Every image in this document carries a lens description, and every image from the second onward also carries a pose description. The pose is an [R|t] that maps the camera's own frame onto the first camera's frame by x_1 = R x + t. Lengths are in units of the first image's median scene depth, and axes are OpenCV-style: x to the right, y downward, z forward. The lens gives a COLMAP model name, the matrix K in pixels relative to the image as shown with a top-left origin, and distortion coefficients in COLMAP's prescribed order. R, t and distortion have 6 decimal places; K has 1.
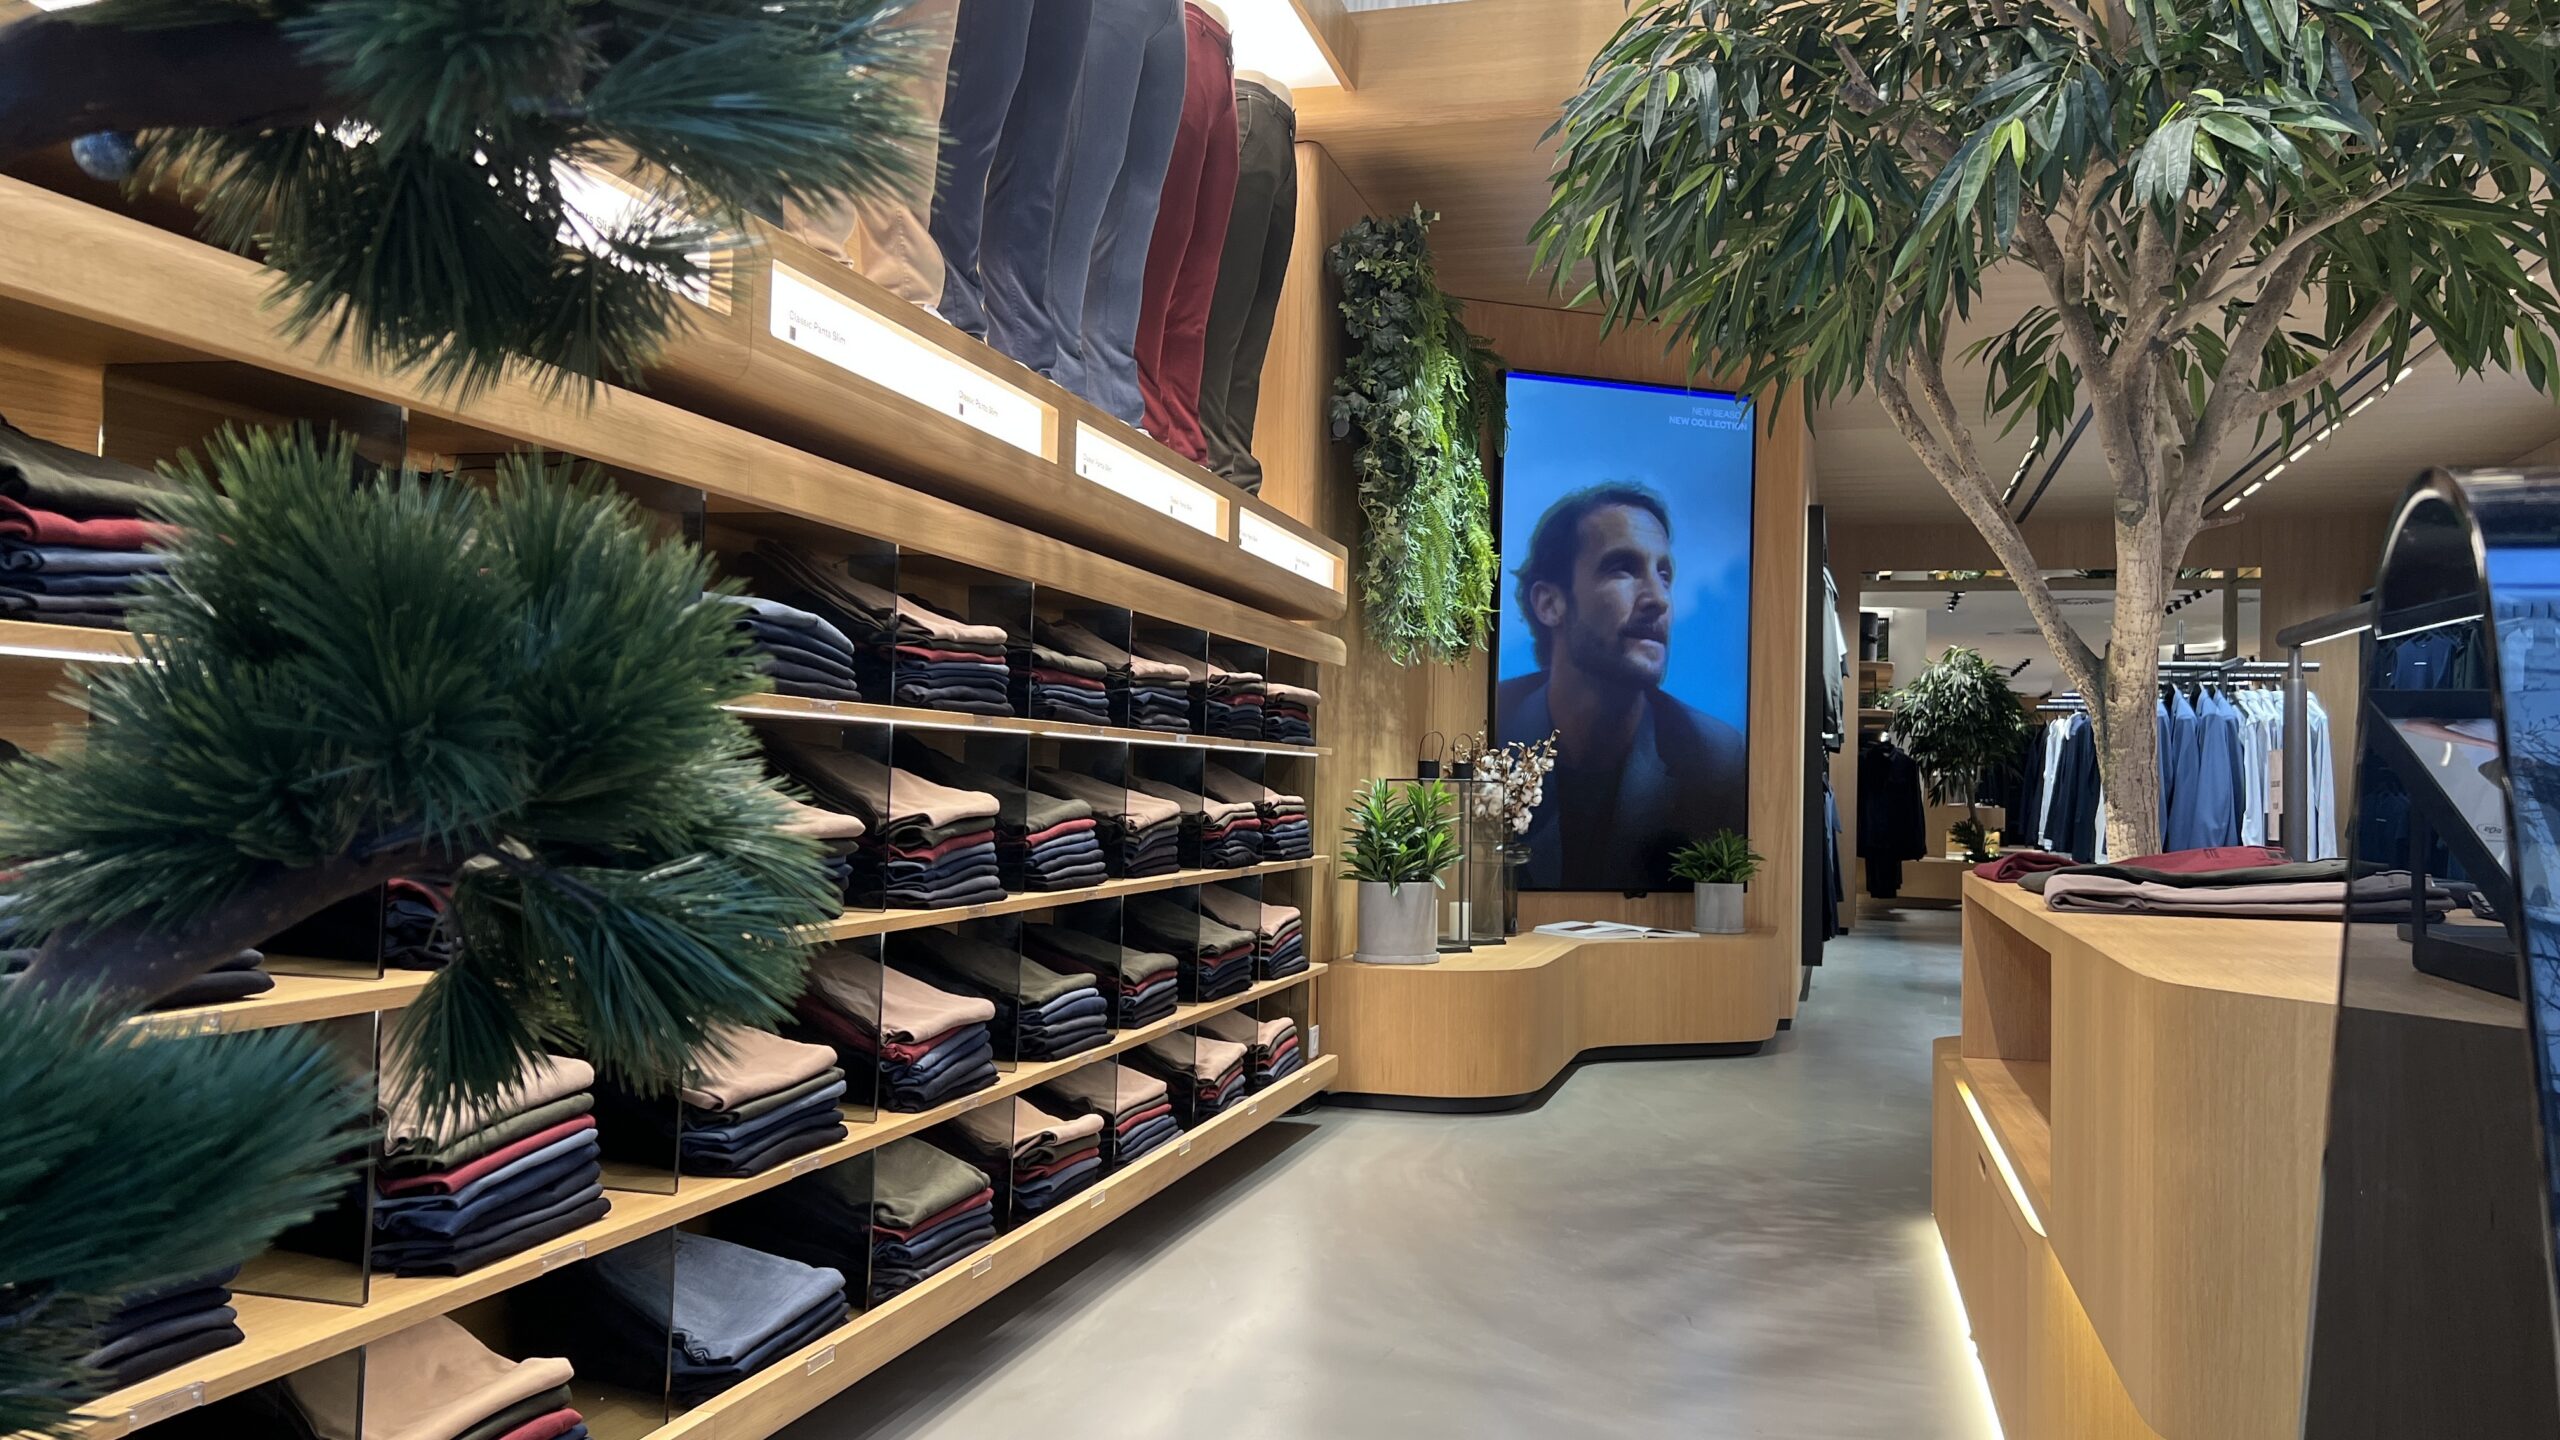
lens RADIAL K [[1950.2, 0, 1280.0], [0, 1950.2, 720.0], [0, 0, 1]] dist [0.005238, 0.000465]
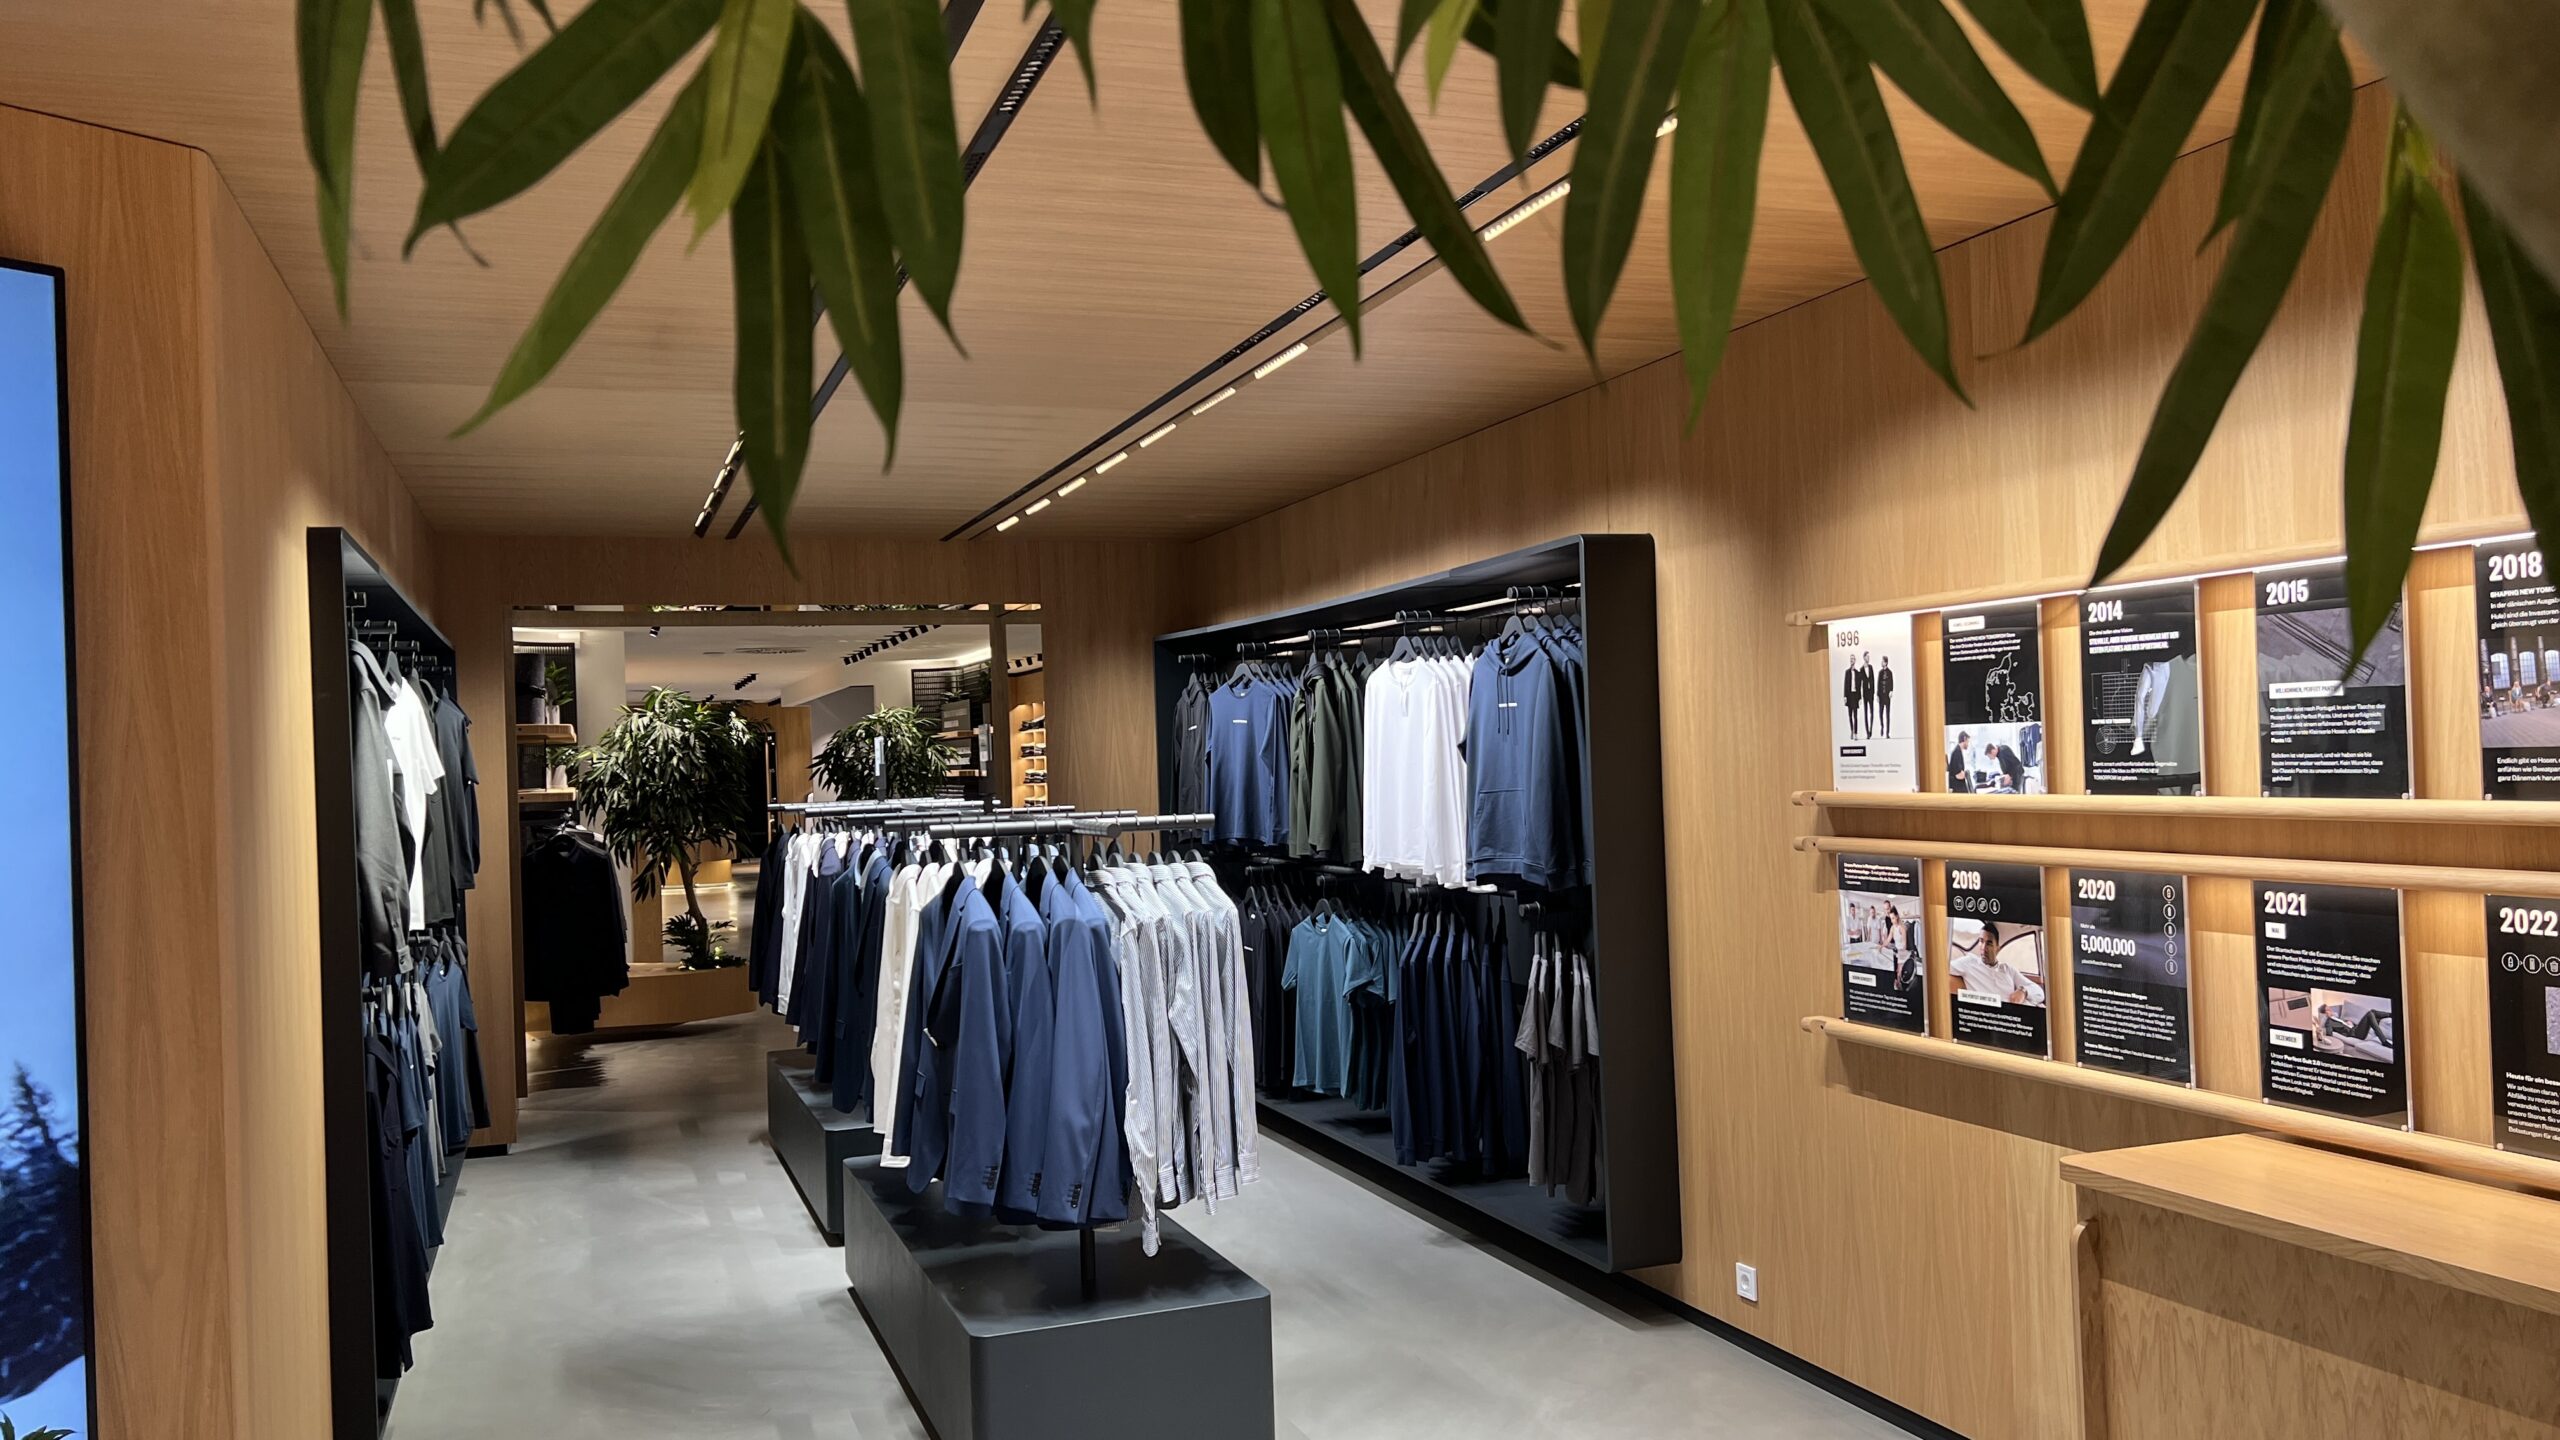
lens RADIAL K [[1950.2, 0, 1280.0], [0, 1950.2, 720.0], [0, 0, 1]] dist [0.005238, 0.000465]
pose [[0.808688, -0.041938, 0.586741, 0.133007], [0.033056, 0.999119, 0.025853, -0.049694], [-0.587308, -0.001512, 0.809362, 0.341532]]
